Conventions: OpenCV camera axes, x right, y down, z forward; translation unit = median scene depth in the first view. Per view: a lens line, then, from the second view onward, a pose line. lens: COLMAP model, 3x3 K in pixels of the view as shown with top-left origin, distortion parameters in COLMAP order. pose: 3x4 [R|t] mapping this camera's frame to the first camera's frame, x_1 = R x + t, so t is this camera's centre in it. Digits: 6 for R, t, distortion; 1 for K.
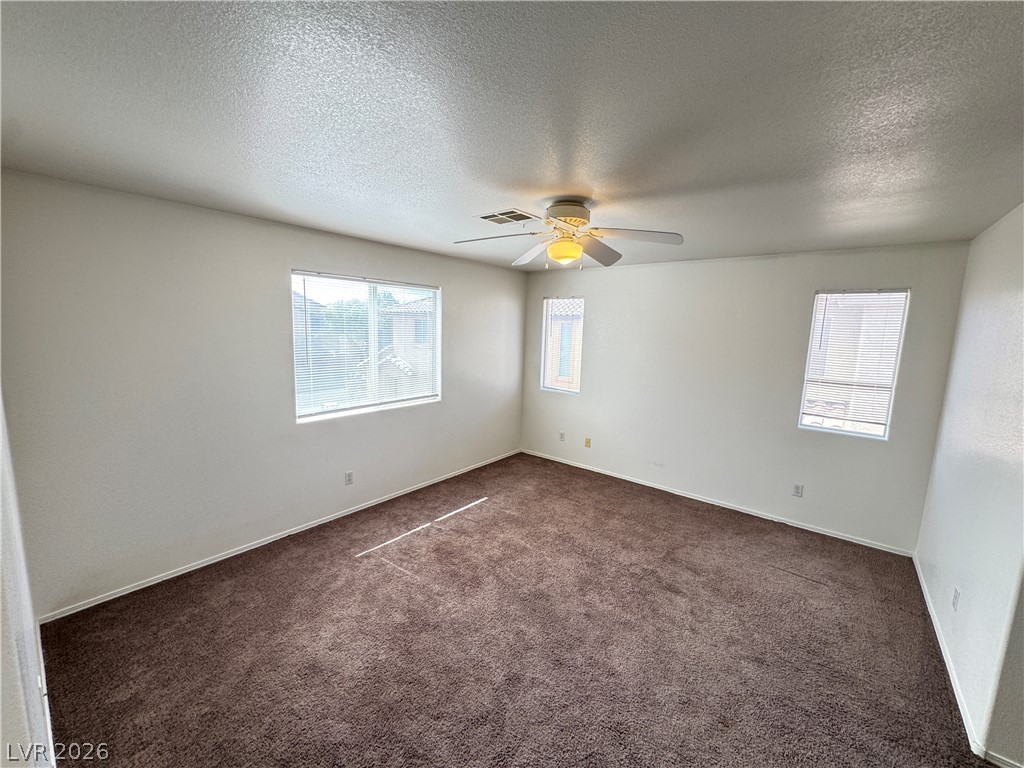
lens RADIAL K [[409.5, 0, 510.4], [0, 409.5, 382.9], [0, 0, 1]] dist [-0.002922, 0.000638]
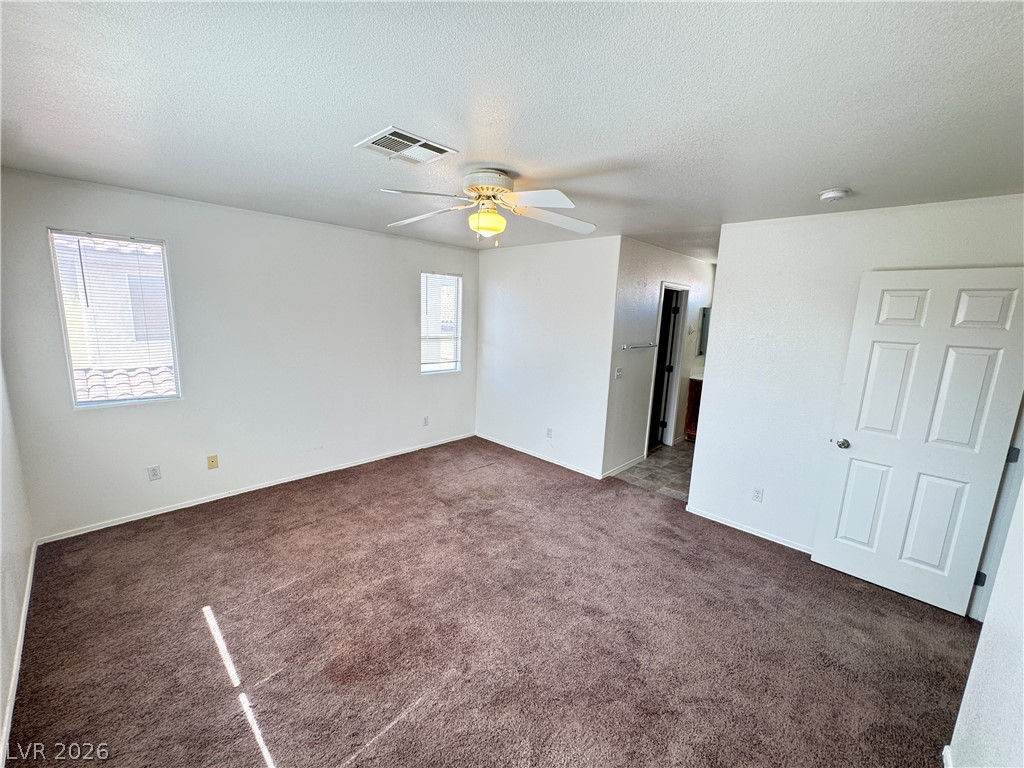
lens RADIAL K [[409.5, 0, 510.4], [0, 409.5, 383.8], [0, 0, 1]] dist [-0.002922, 0.000638]
pose [[0.087994, -0.201094, 0.975612, -0.569943], [0.102931, 0.976004, 0.191891, -0.087698], [-0.990789, 0.083535, 0.106581, 0.580685]]
